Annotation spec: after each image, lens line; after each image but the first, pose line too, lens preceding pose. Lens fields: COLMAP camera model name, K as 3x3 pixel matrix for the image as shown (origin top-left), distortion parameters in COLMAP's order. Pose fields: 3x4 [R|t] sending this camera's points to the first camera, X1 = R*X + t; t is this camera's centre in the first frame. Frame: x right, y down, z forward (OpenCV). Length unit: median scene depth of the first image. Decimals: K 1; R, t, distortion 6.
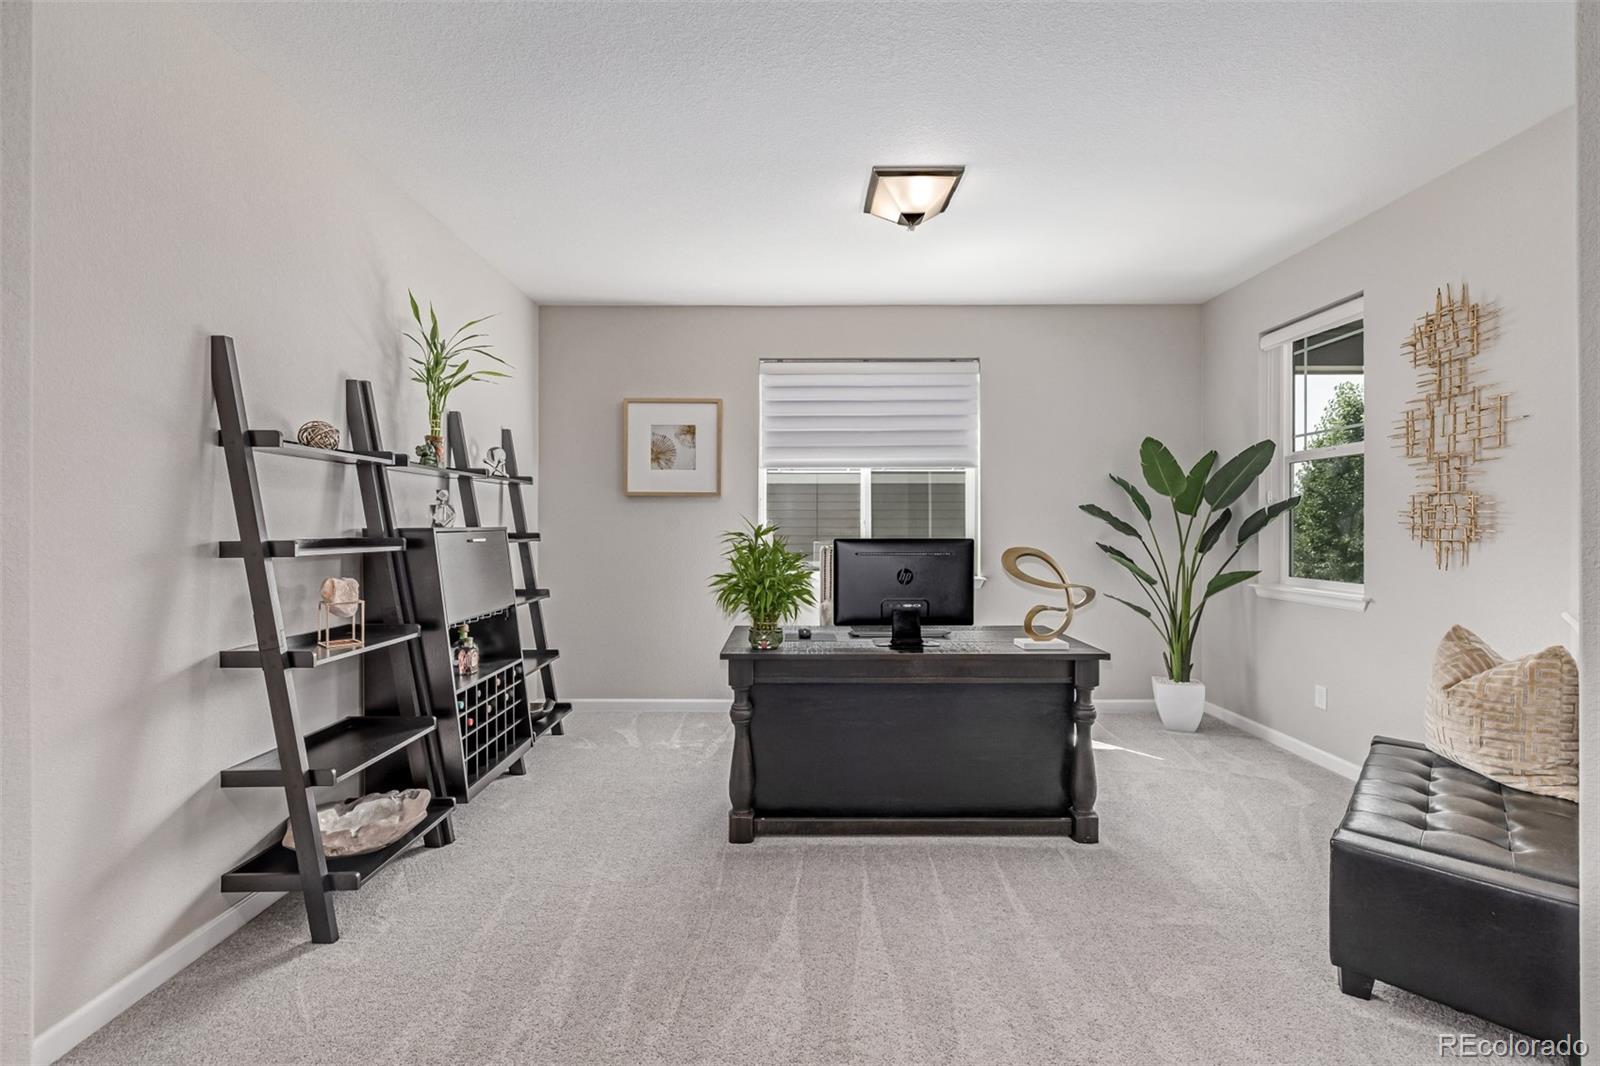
lens RADIAL K [[678.9, 0, 789.8], [0, 678.9, 525.0], [0, 0, 1]] dist [0.000846, 0.000483]
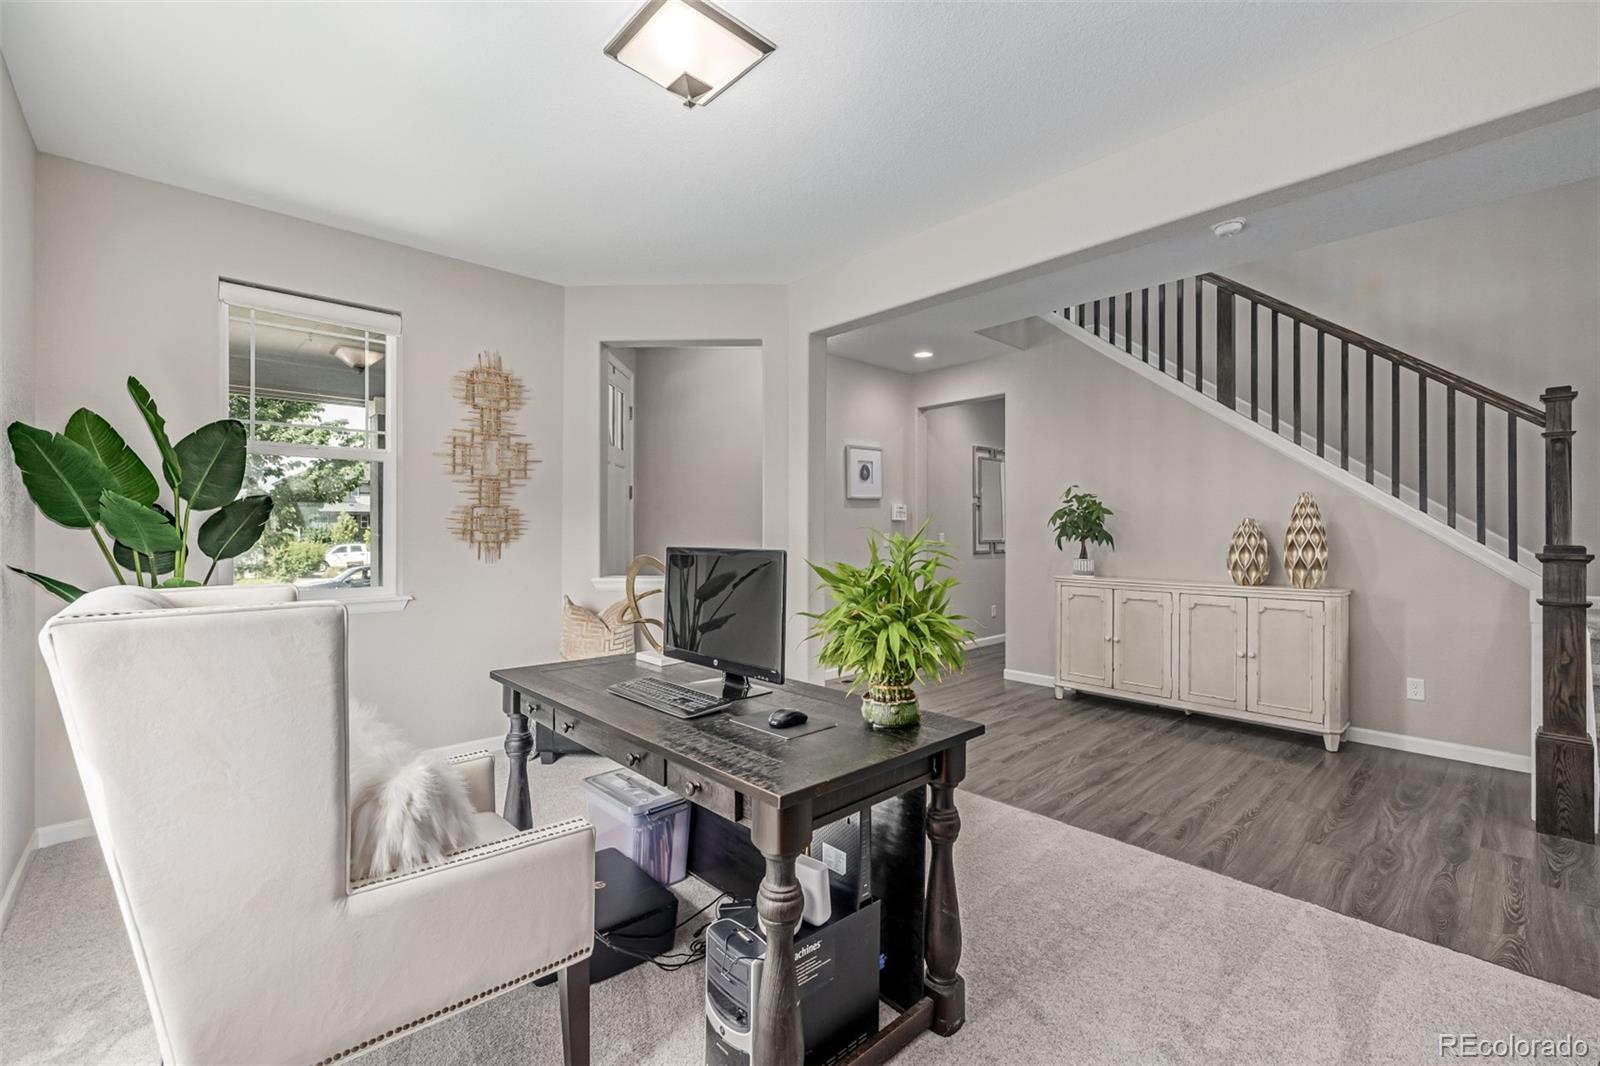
lens RADIAL K [[674.1, 0, 799.8], [0, 674.1, 526.7], [0, 0, 1]] dist [0.000173, 0.000772]
pose [[-0.685404, 0.005337, 0.728143, -0.450886], [-0.000629, 0.999968, -0.007921, 0.002781], [-0.728162, -0.005887, -0.685379, 1.576244]]
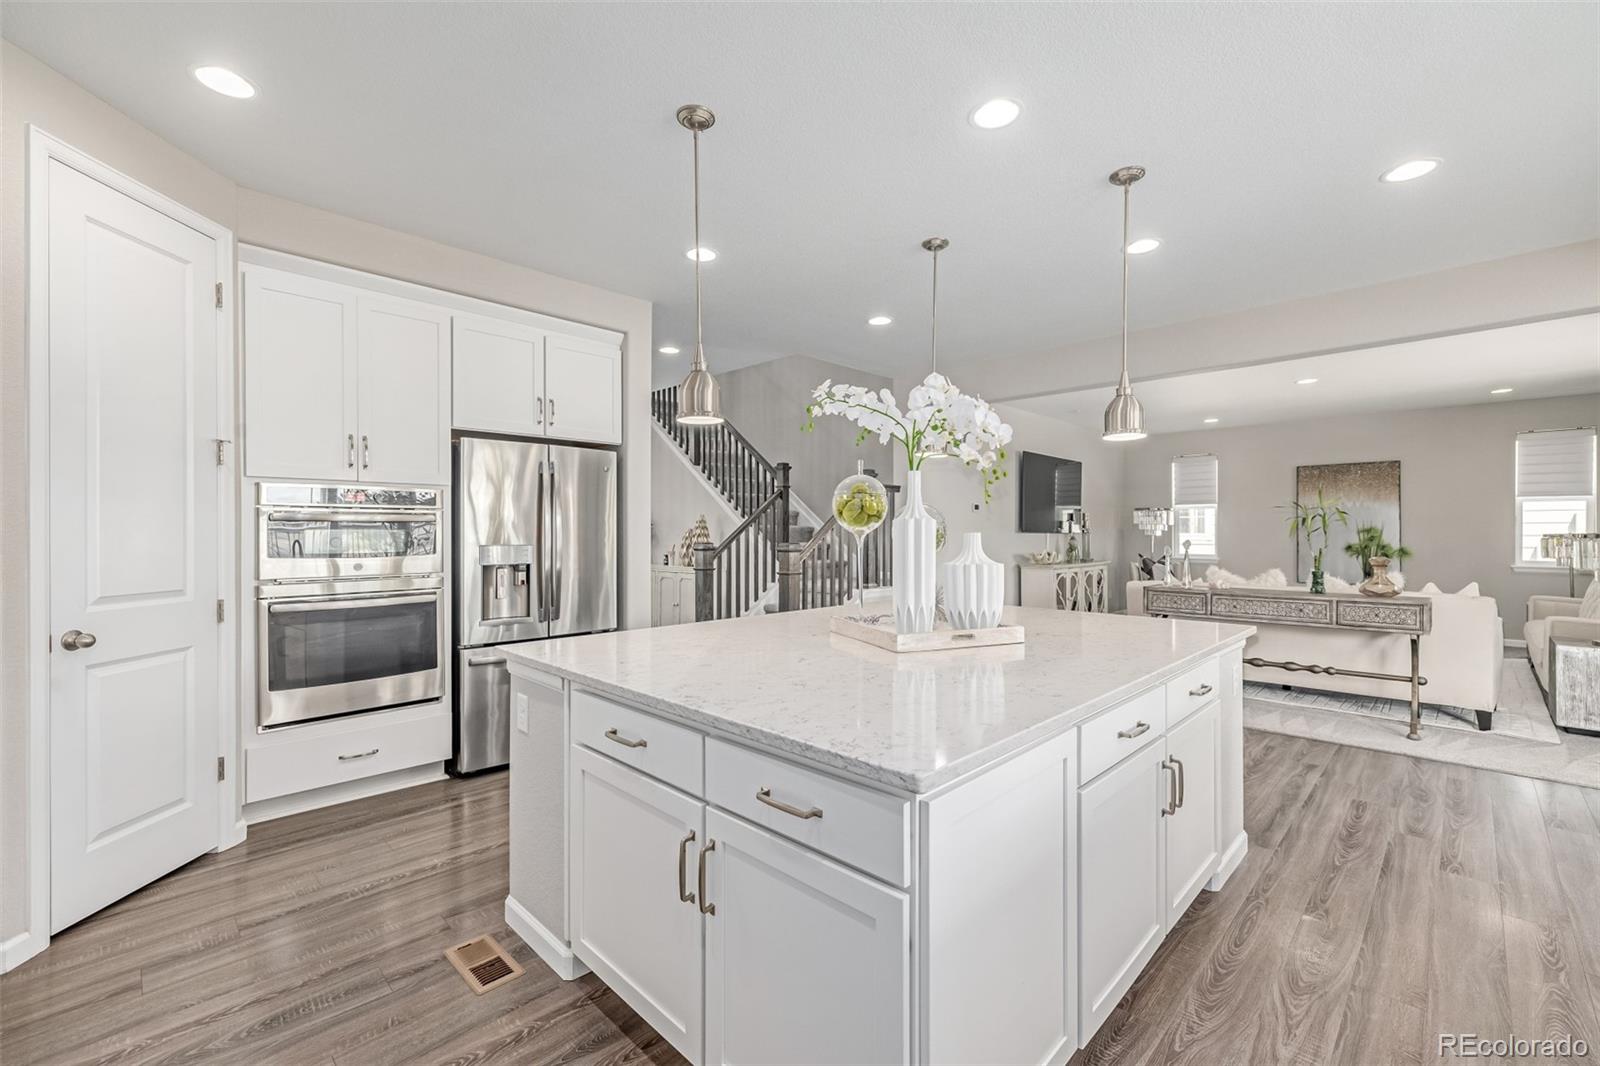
lens RADIAL K [[675.5, 0, 800.0], [0, 675.5, 533.0], [0, 0, 1]] dist [0.000742, -0.000004]
pose [[-0.715785, 0.002779, 0.698315, -2.312322], [0.001063, 0.999995, -0.002889, -0.001474], [-0.698320, -0.001326, -0.715785, 1.367280]]
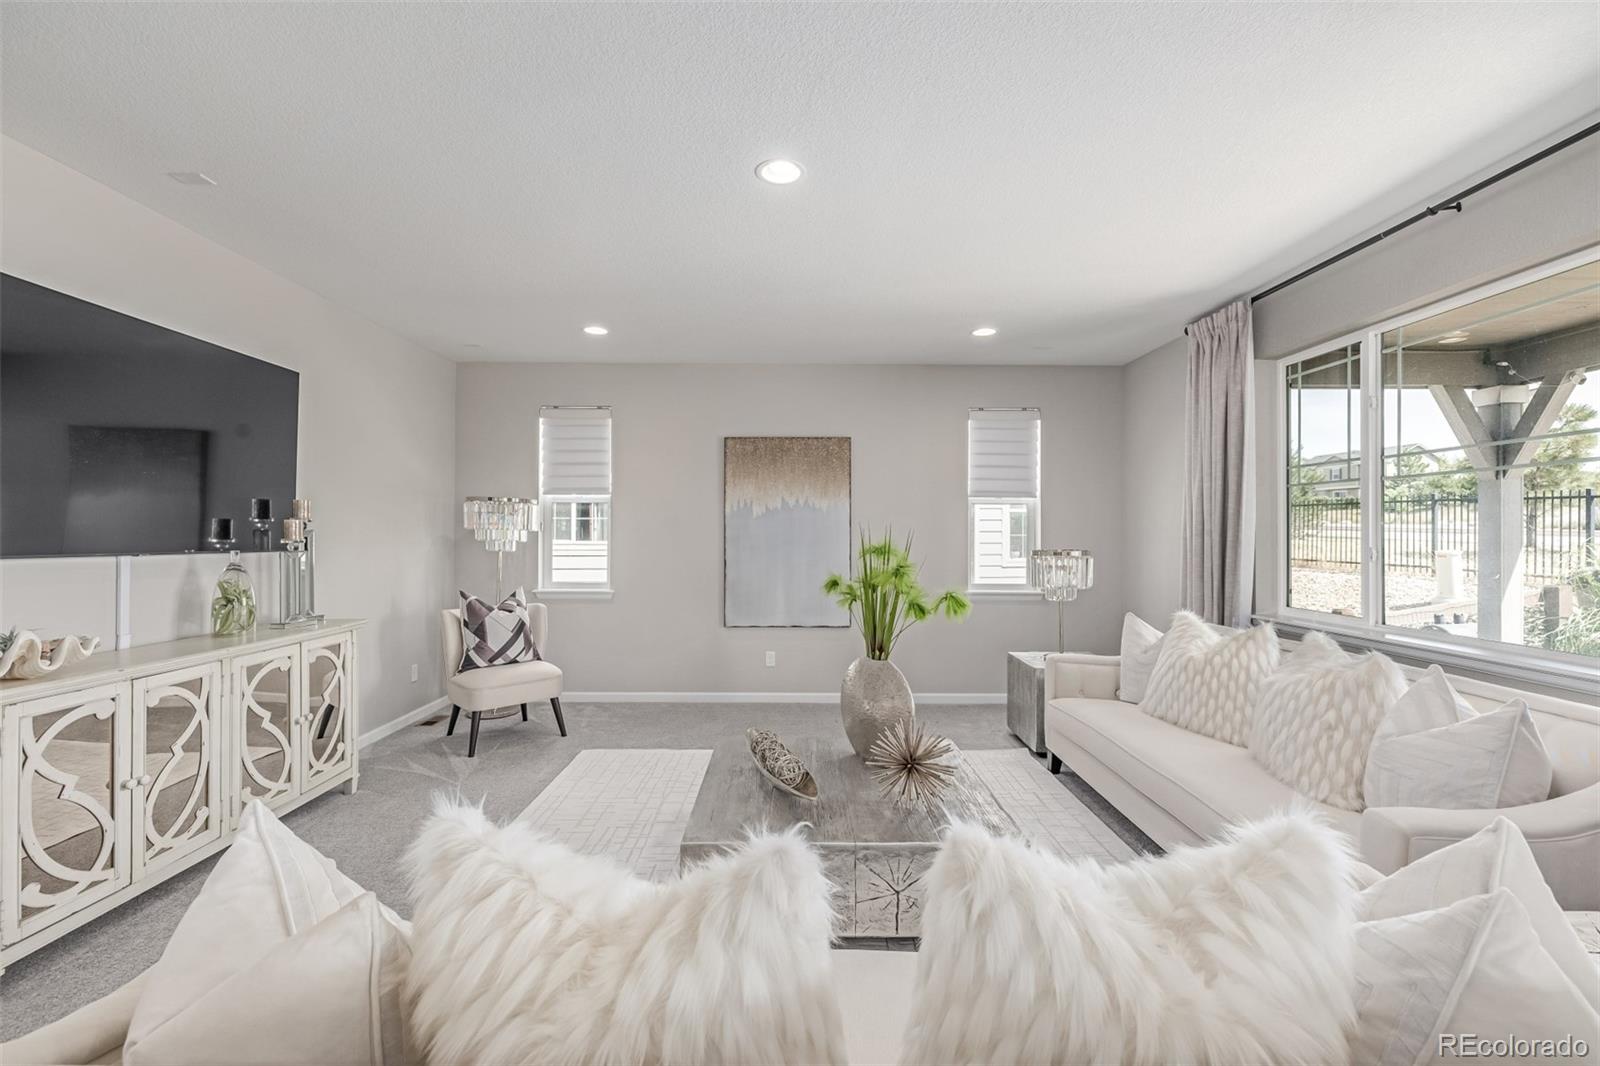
lens RADIAL K [[678.9, 0, 789.8], [0, 678.9, 525.0], [0, 0, 1]] dist [0.000846, 0.000483]
pose [[-0.999997, -0.000338, -0.002278, -1.935097], [-0.000303, 0.999880, -0.015475, -0.039666], [0.002283, -0.015474, -0.999878, -0.678836]]
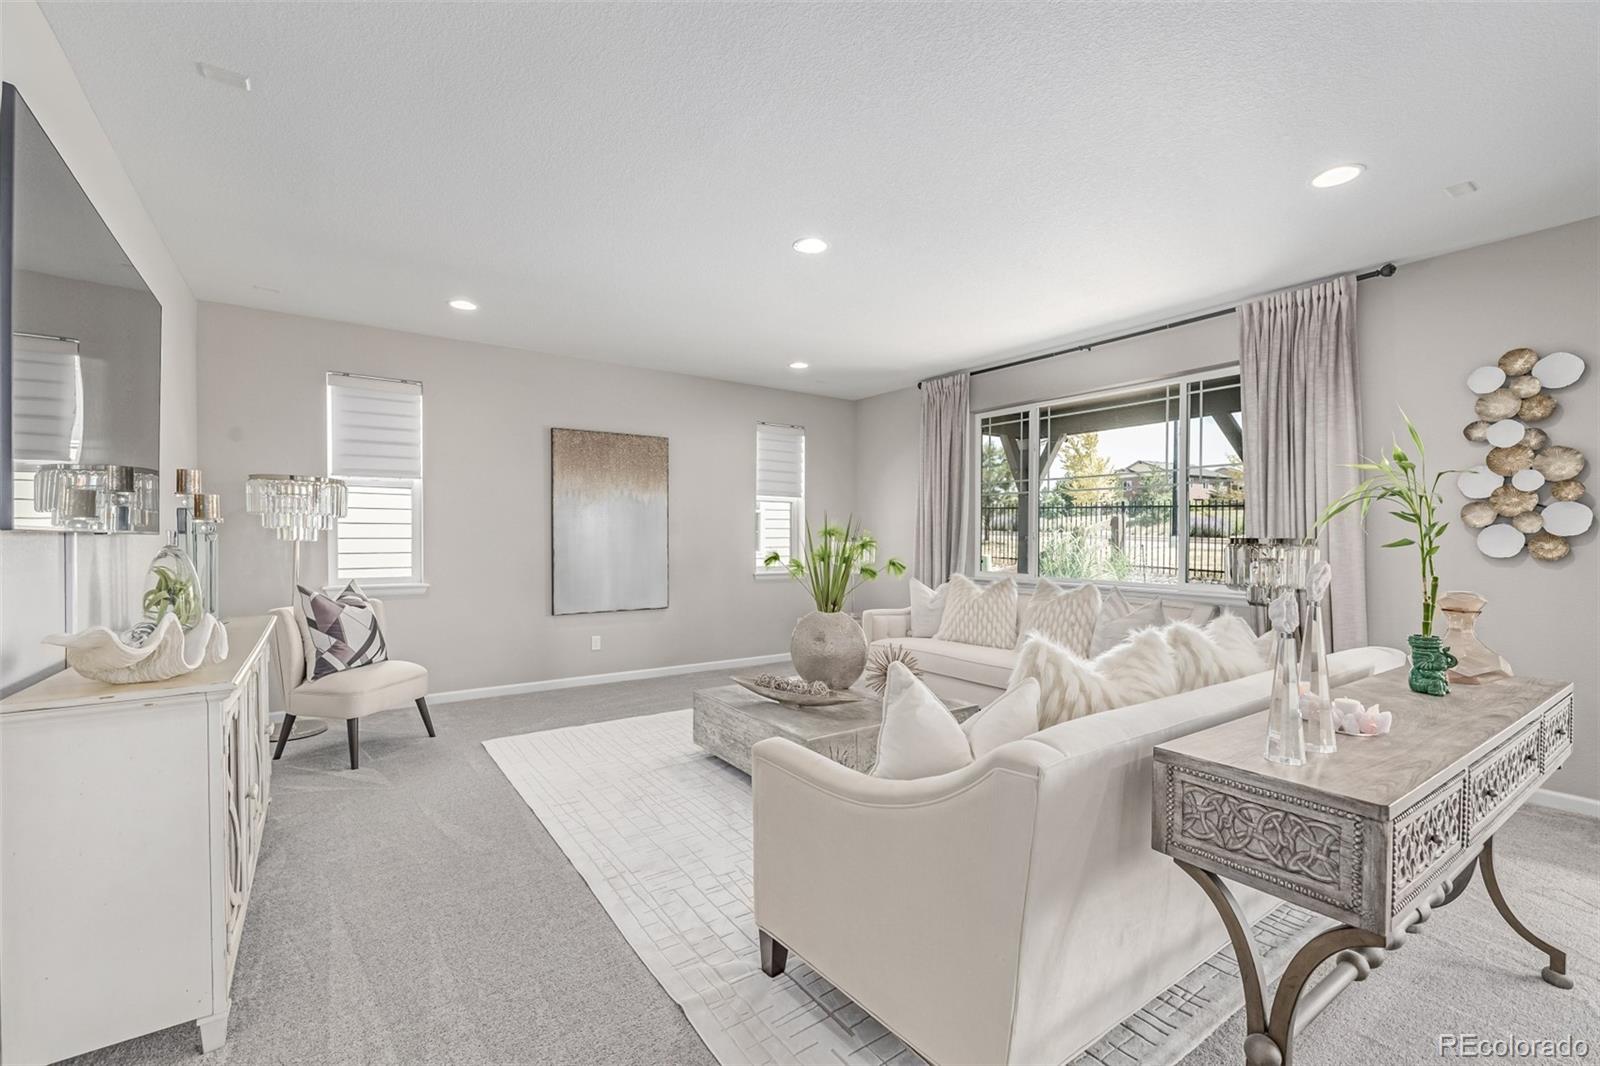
lens RADIAL K [[688.6, 0, 798.7], [0, 688.6, 538.4], [0, 0, 1]] dist [0.001173, 0.000081]
pose [[-0.817255, 0.001671, -0.576274, -1.154321], [-0.000285, 0.999995, 0.003304, -0.006549], [0.576276, 0.002865, -0.817250, -0.581414]]
